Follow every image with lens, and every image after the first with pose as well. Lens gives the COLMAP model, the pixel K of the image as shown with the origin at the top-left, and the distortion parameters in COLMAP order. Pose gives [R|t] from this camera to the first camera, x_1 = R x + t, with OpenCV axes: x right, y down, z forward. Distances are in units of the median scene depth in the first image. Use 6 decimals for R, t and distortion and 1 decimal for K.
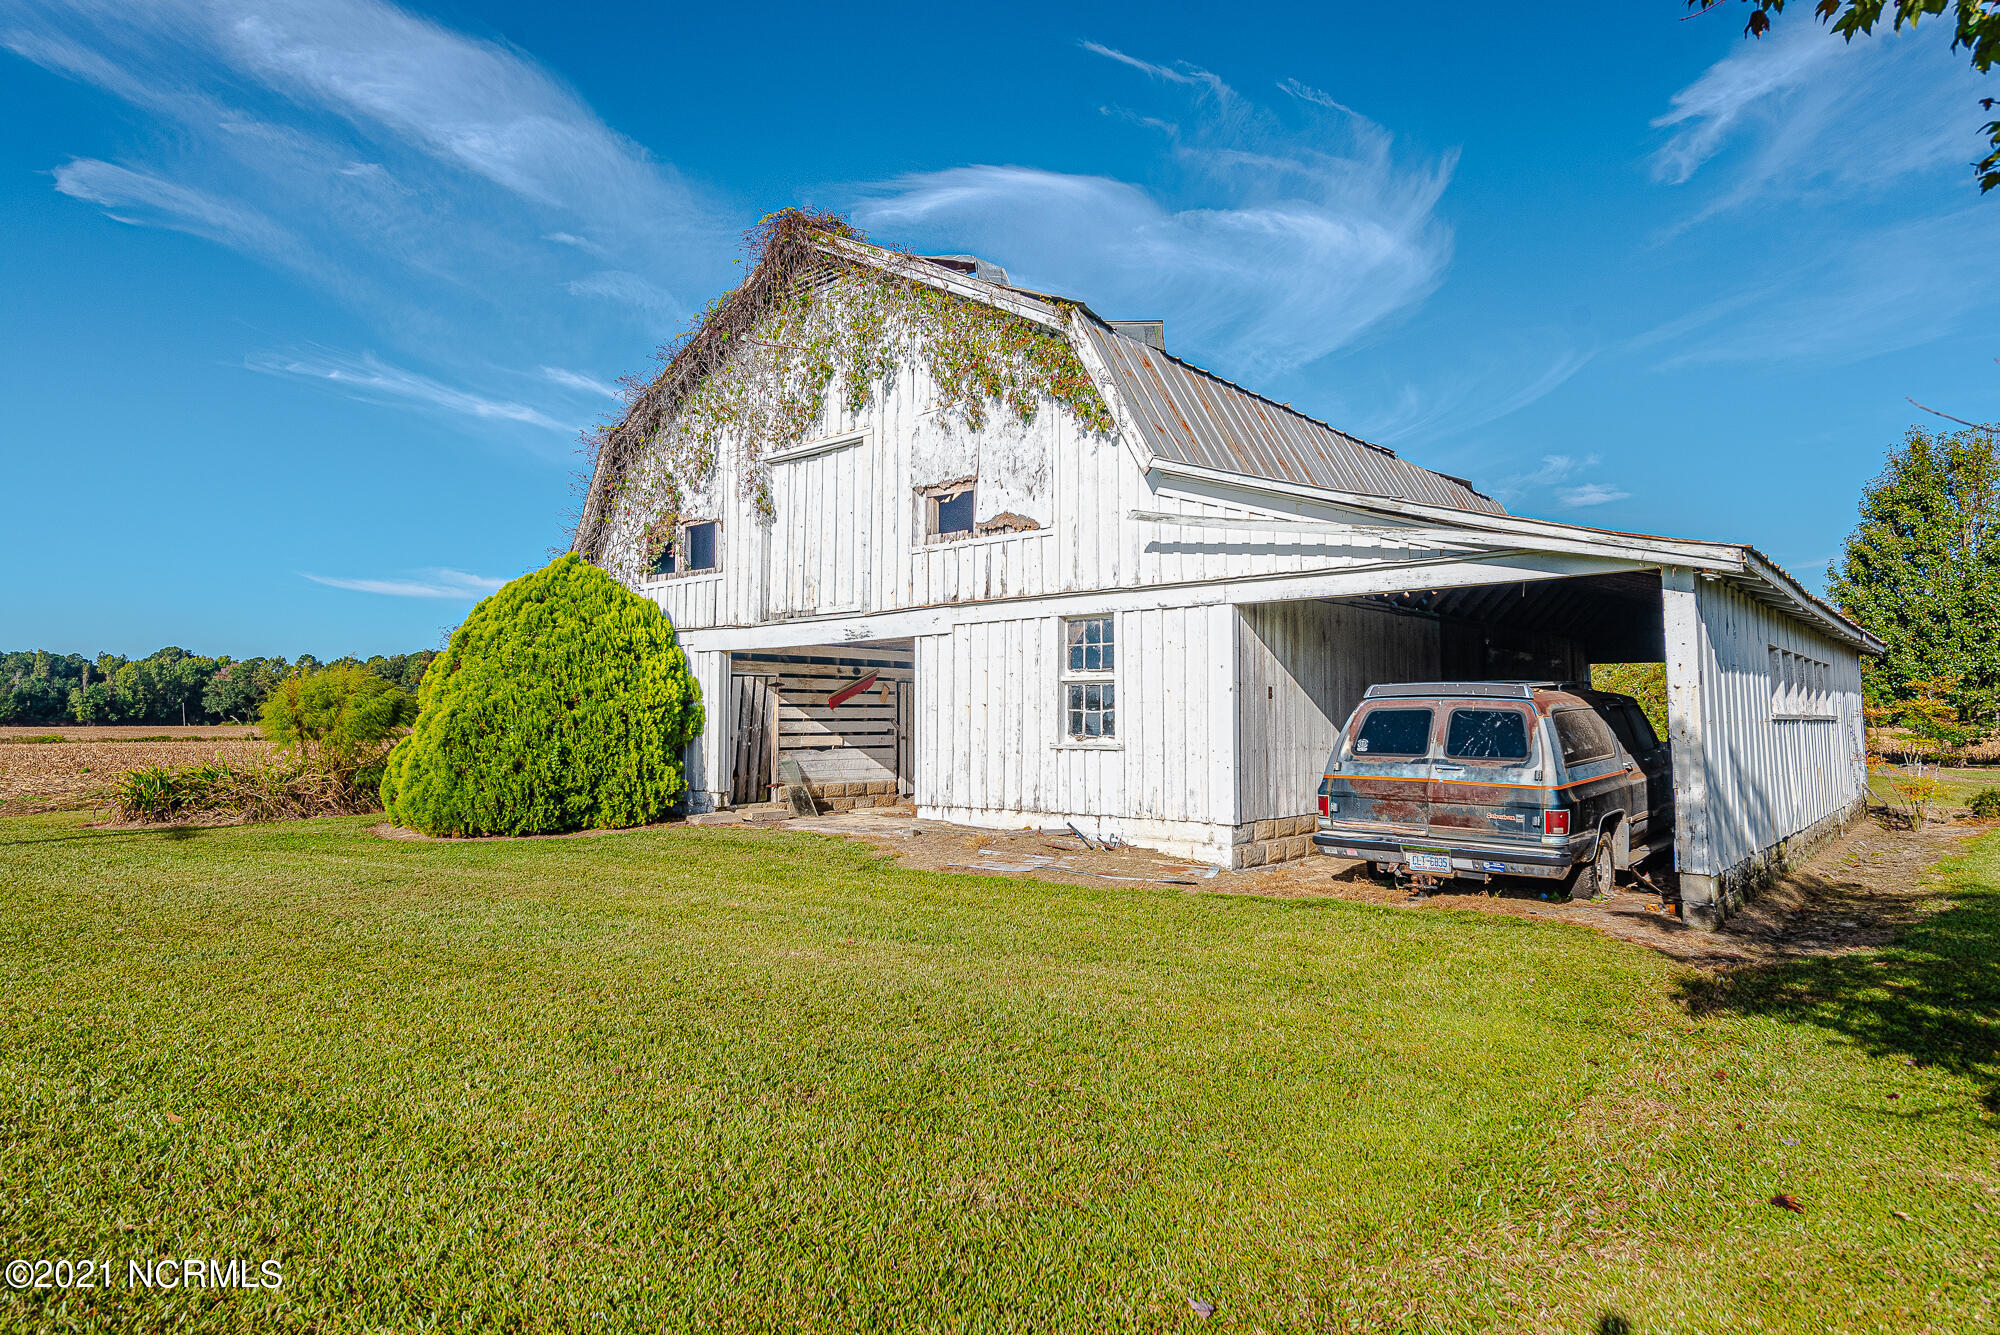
lens RADIAL K [[1190.6, 0, 934.8], [0, 1190.6, 688.7], [0, 0, 1]] dist [0.023838, -0.001894]
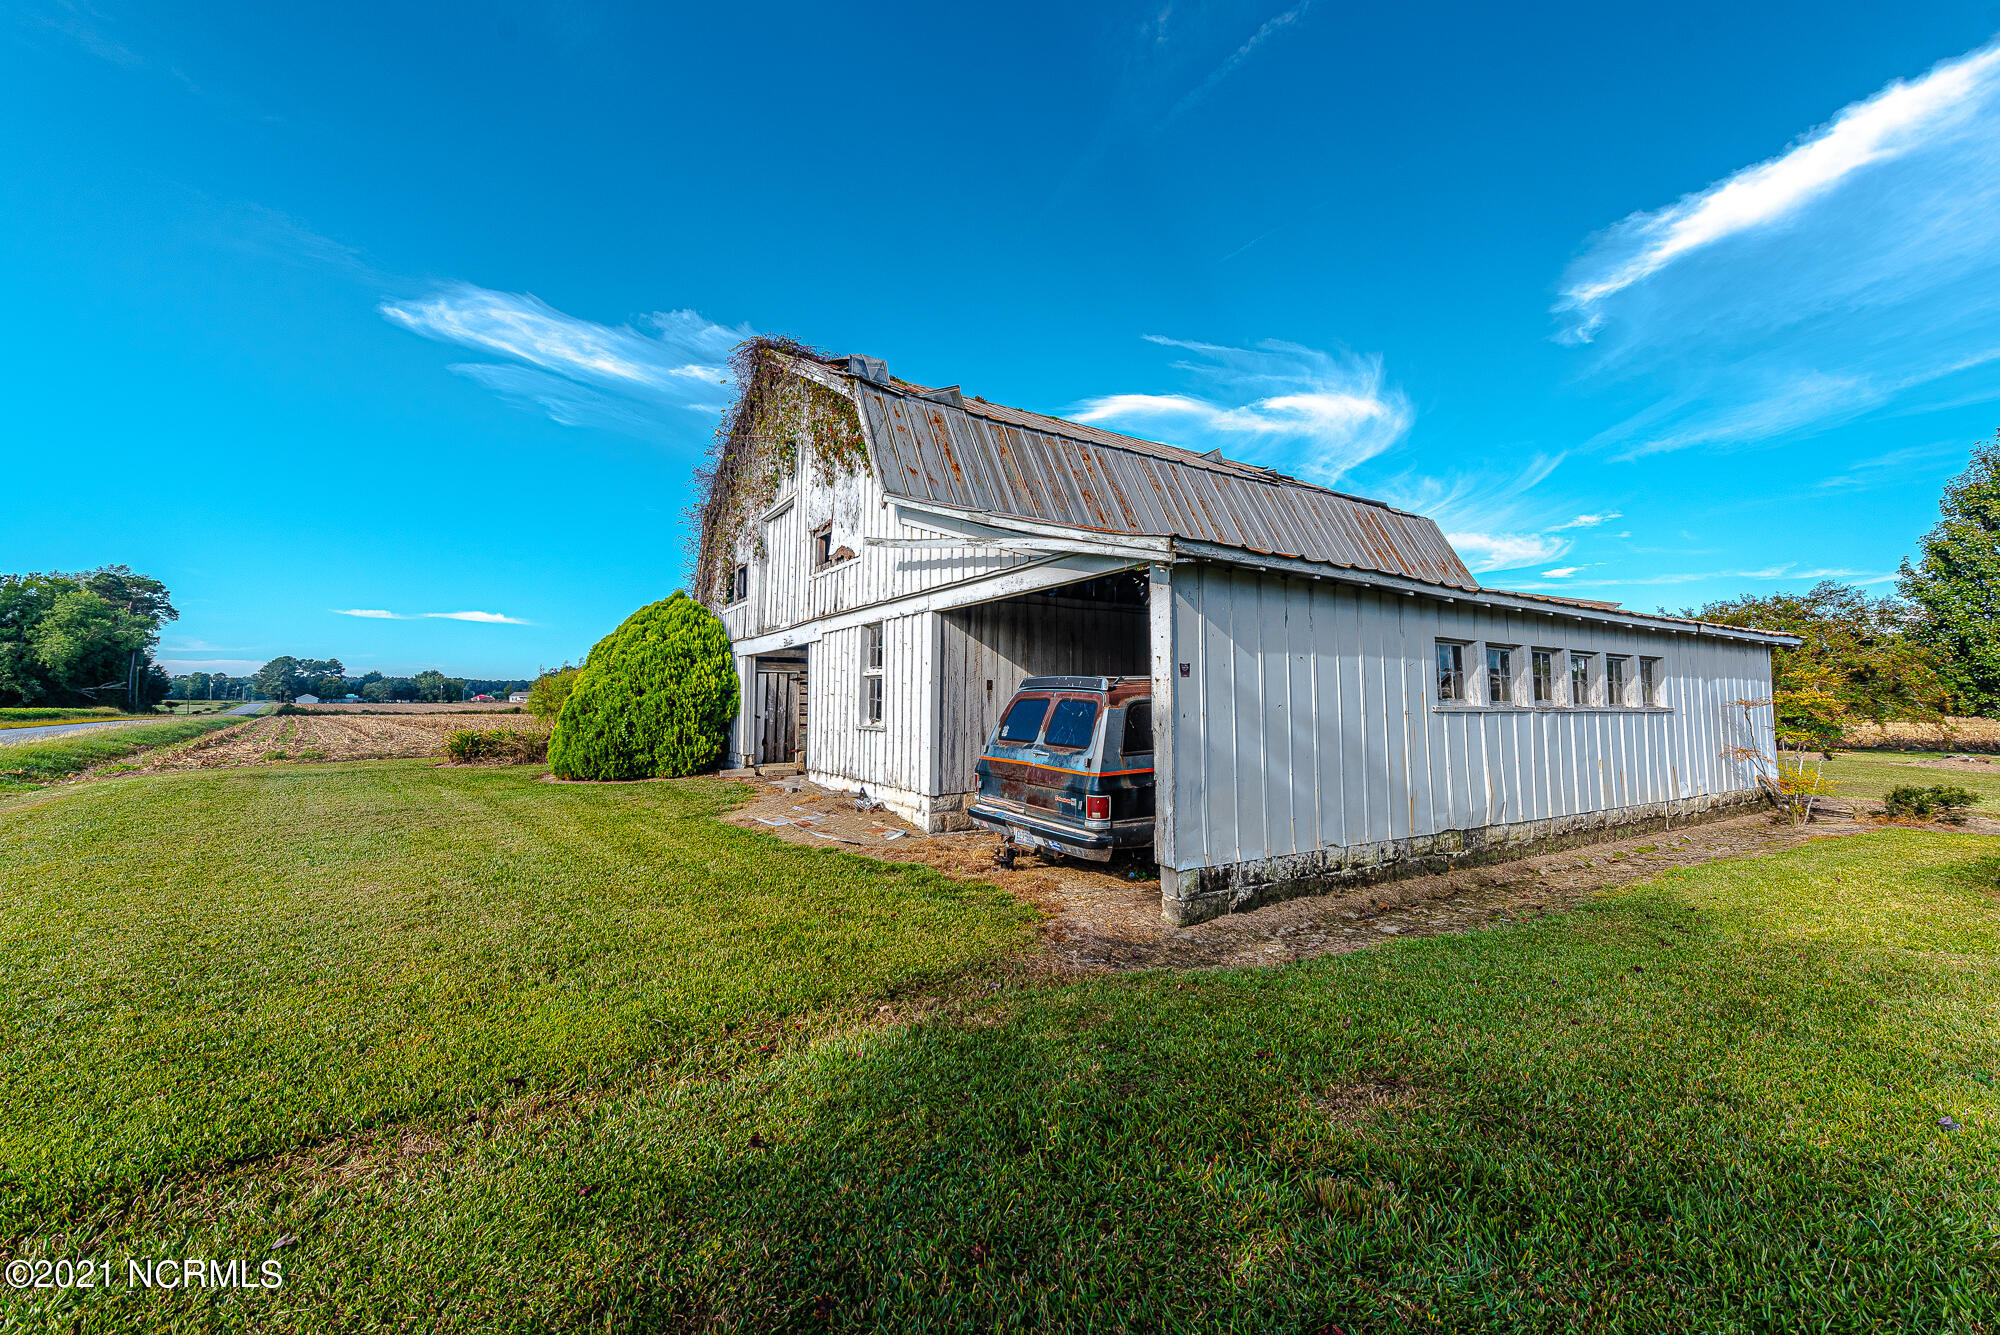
lens RADIAL K [[804.0, 0, 949.5], [0, 804.0, 670.8], [0, 0, 1]] dist [0.011210, -0.002625]
pose [[0.951806, -0.005683, -0.306649, 0.432011], [0.001435, 0.999900, -0.014078, 0.000579], [0.306698, 0.012959, 0.951719, 0.199114]]
